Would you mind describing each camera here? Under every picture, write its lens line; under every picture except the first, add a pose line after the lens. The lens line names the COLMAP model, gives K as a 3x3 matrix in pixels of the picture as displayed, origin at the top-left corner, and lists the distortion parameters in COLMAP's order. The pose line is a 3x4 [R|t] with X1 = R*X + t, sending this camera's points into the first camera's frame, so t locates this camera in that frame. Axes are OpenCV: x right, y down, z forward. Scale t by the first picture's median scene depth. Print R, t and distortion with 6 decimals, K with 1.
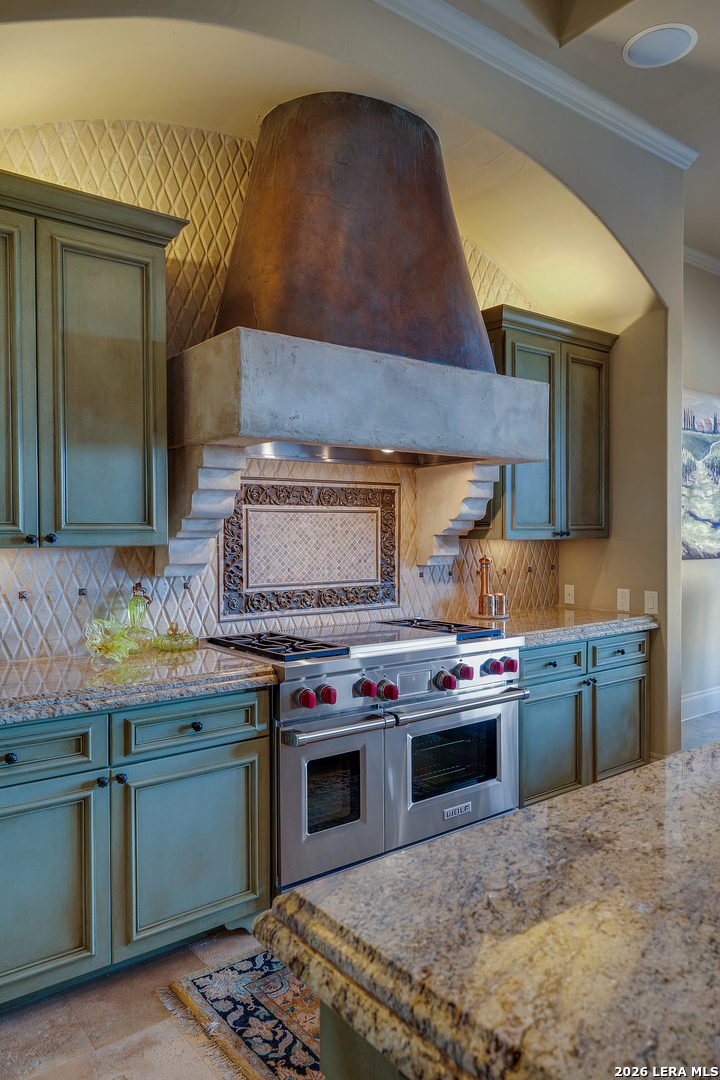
lens RADIAL K [[749.4, 0, 366.3], [0, 749.4, 544.5], [0, 0, 1]] dist [-0.006334, 0.000598]
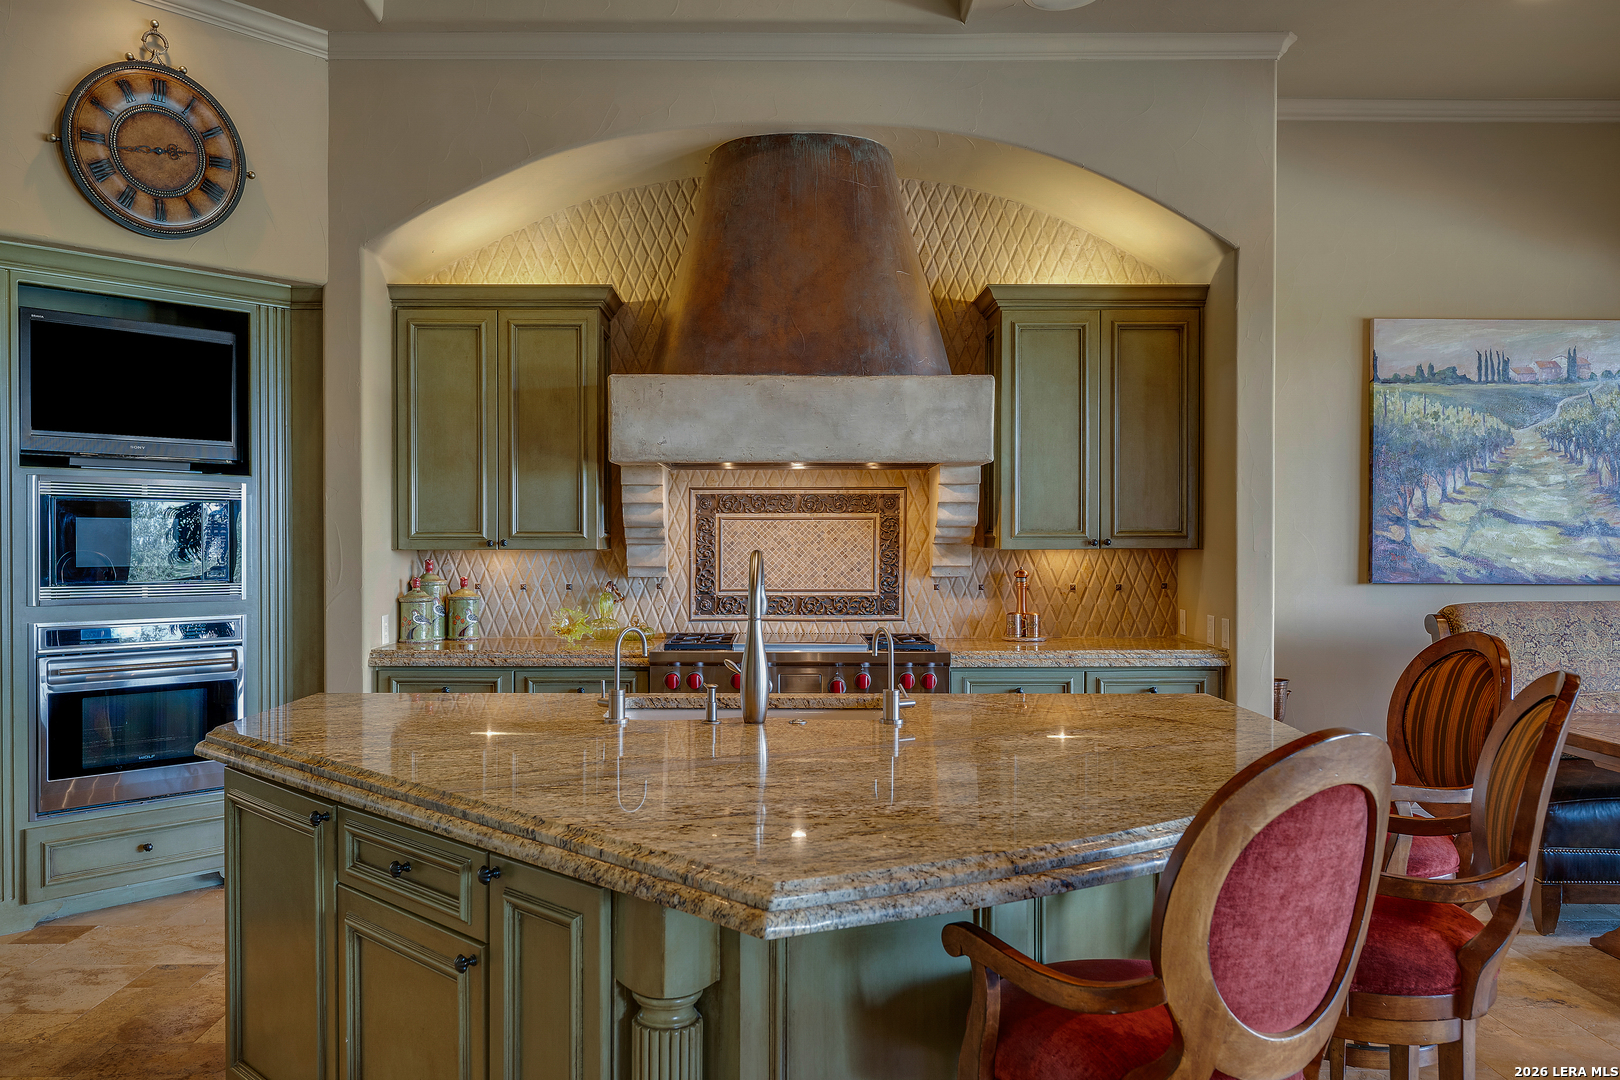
lens RADIAL K [[1214.4, 0, 785.0], [0, 1214.4, 545.9], [0, 0, 1]] dist [0.006657, 0.002157]
pose [[0.791863, 0.007183, -0.610657, 1.000023], [-0.013983, 0.999882, -0.006370, 0.003144], [0.610539, 0.013583, 0.791870, -0.328376]]
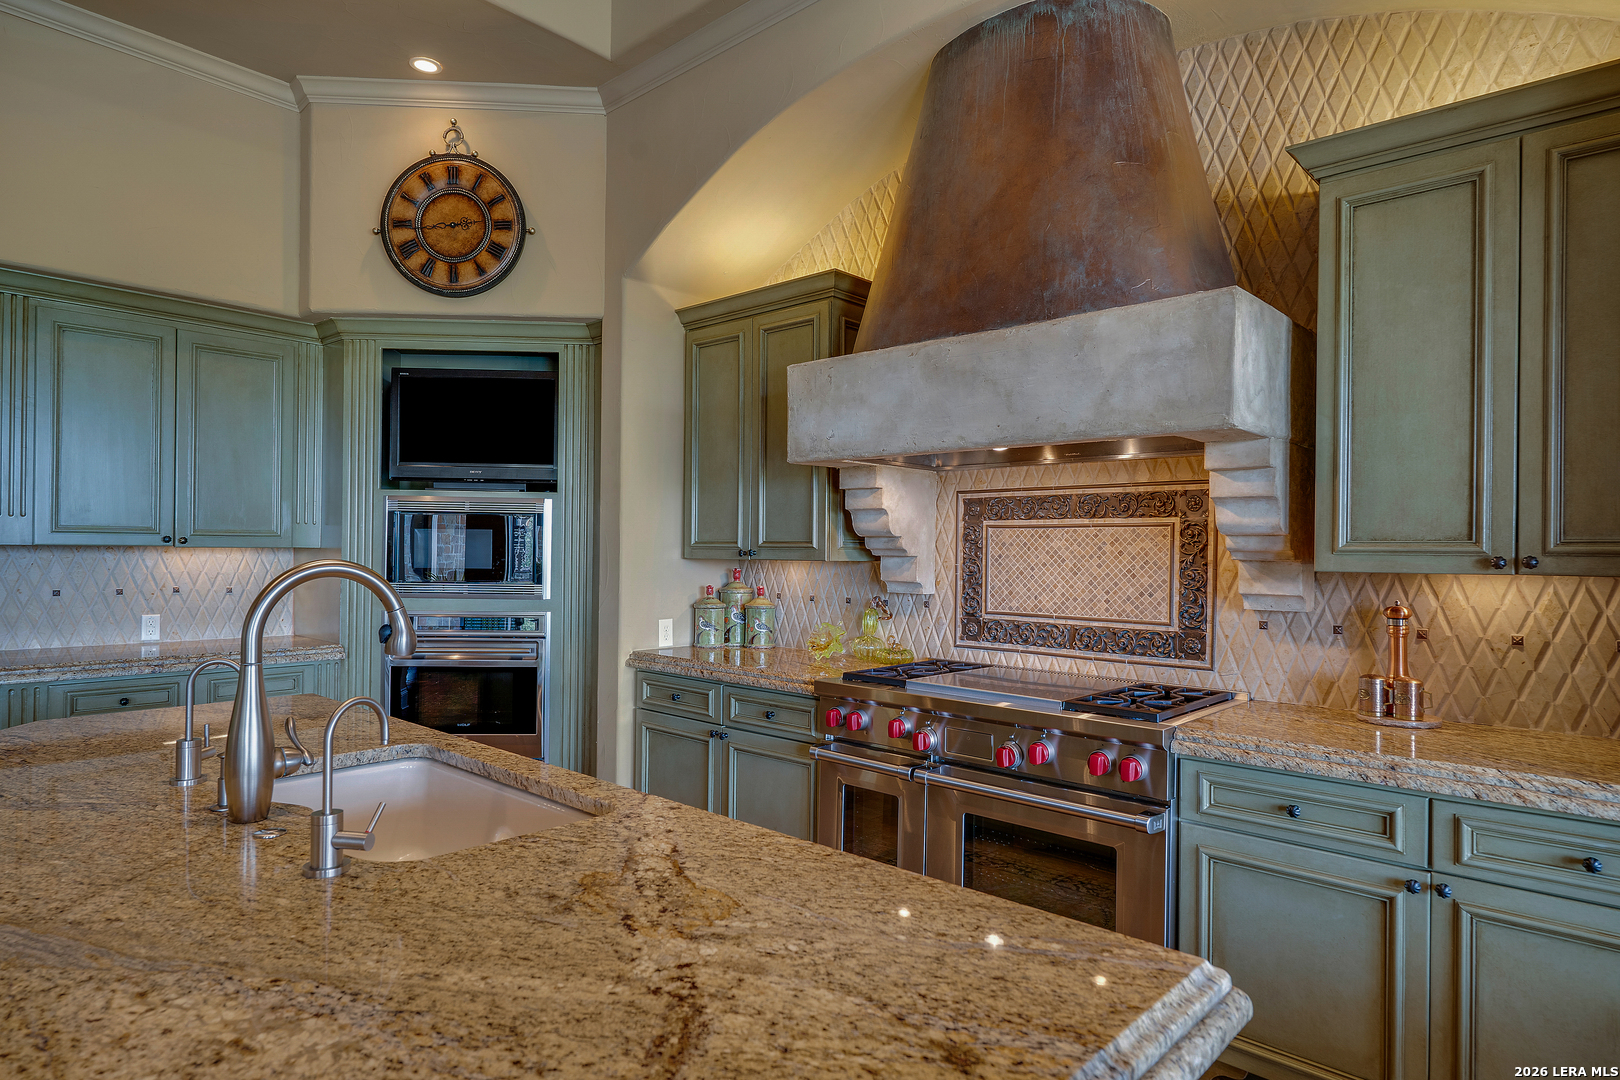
lens RADIAL K [[921.8, 0, 804.1], [0, 921.8, 546.7], [0, 0, 1]] dist [-0.000714, 0.003492]
pose [[0.160961, 0.001956, -0.986959, 0.916794], [-0.028800, 0.999581, -0.002716, -0.012917], [0.986540, 0.028862, 0.160950, 0.619620]]
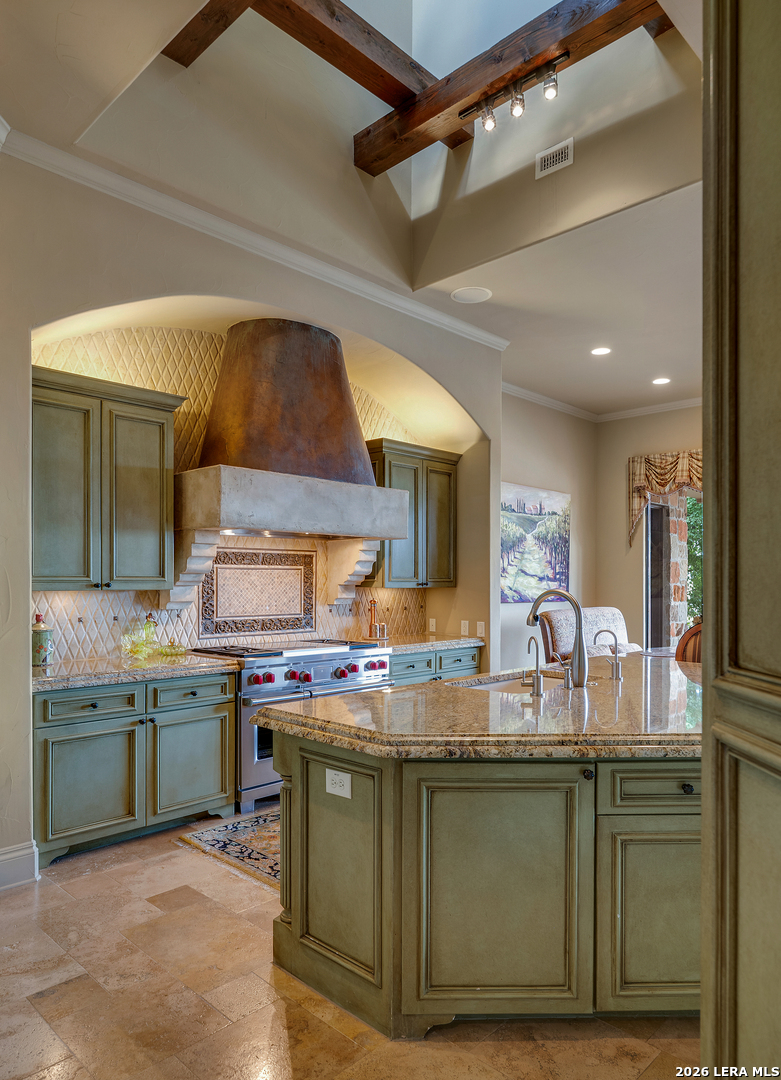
lens RADIAL K [[703.6, 0, 401.1], [0, 703.6, 585.0], [0, 0, 1]] dist [-0.011571, -0.000296]
pose [[0.989355, 0.005259, 0.145427, 0.008751], [-0.003366, 0.999906, -0.013258, 0.008317], [-0.145483, 0.012628, 0.989280, -0.524820]]
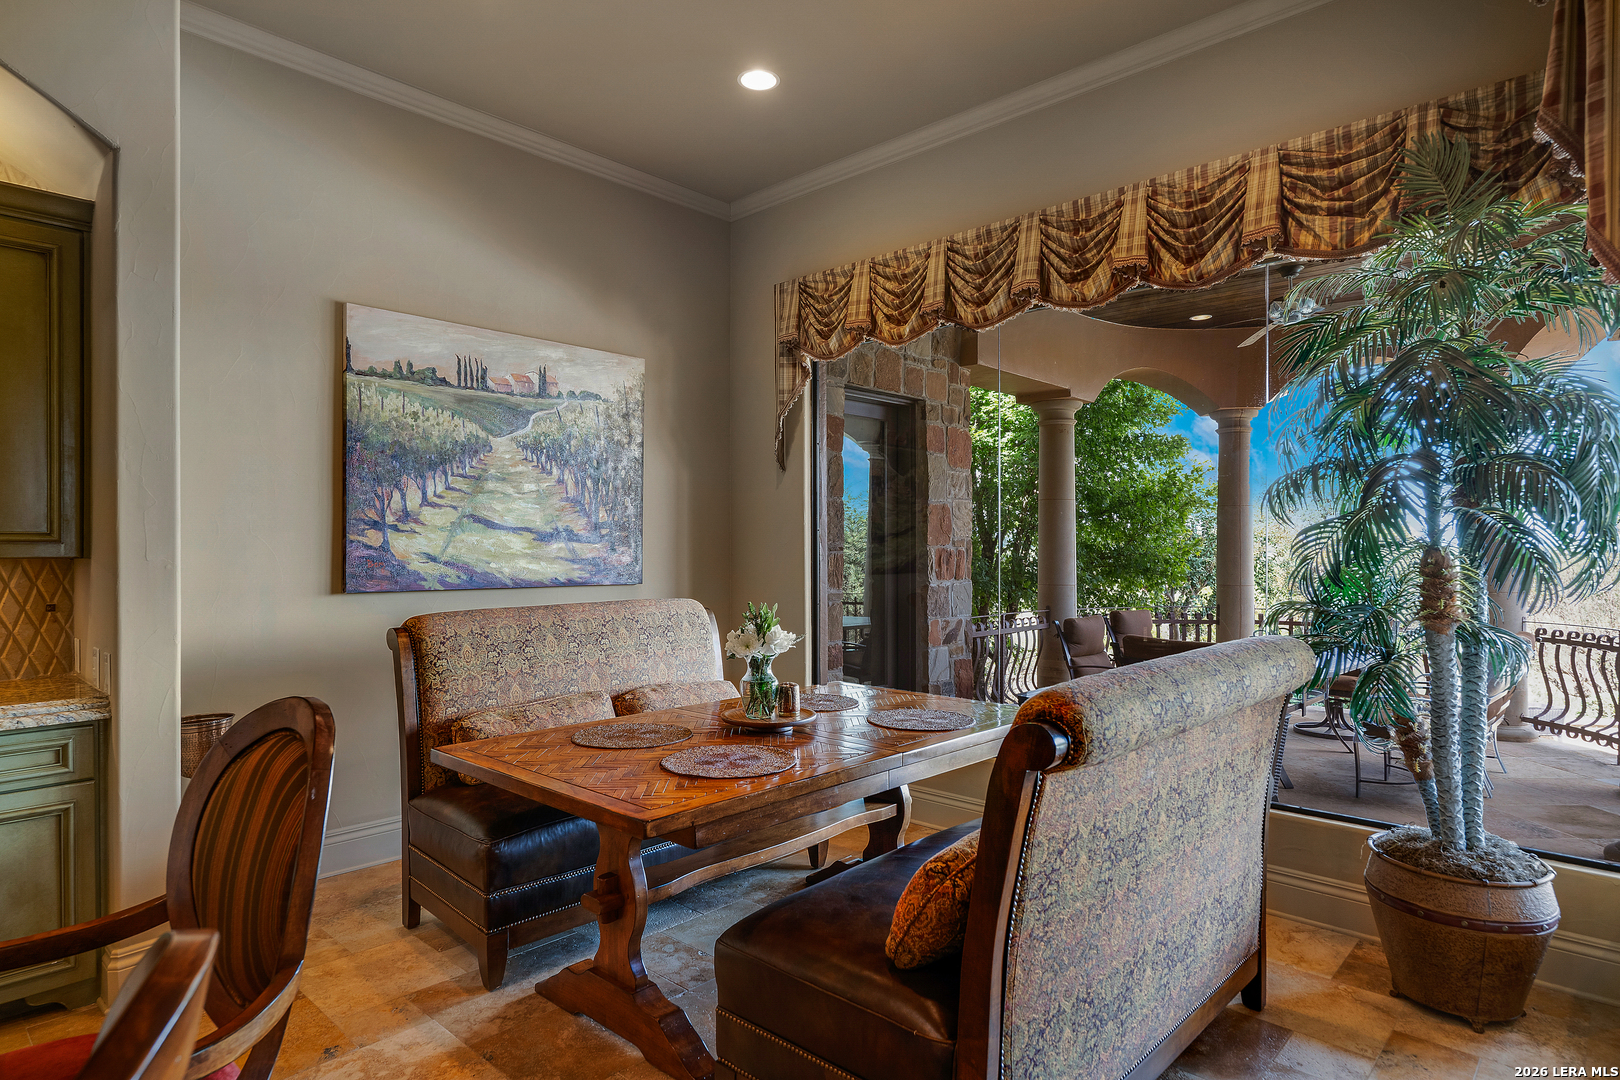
lens RADIAL K [[921.8, 0, 839.1], [0, 921.8, 544.4], [0, 0, 1]] dist [-0.000714, 0.003492]
pose [[0.983019, 0.000747, 0.183500, 1.013128], [0.002938, 0.999799, -0.019808, -0.004184], [-0.183478, 0.020011, 0.982820, 0.279073]]
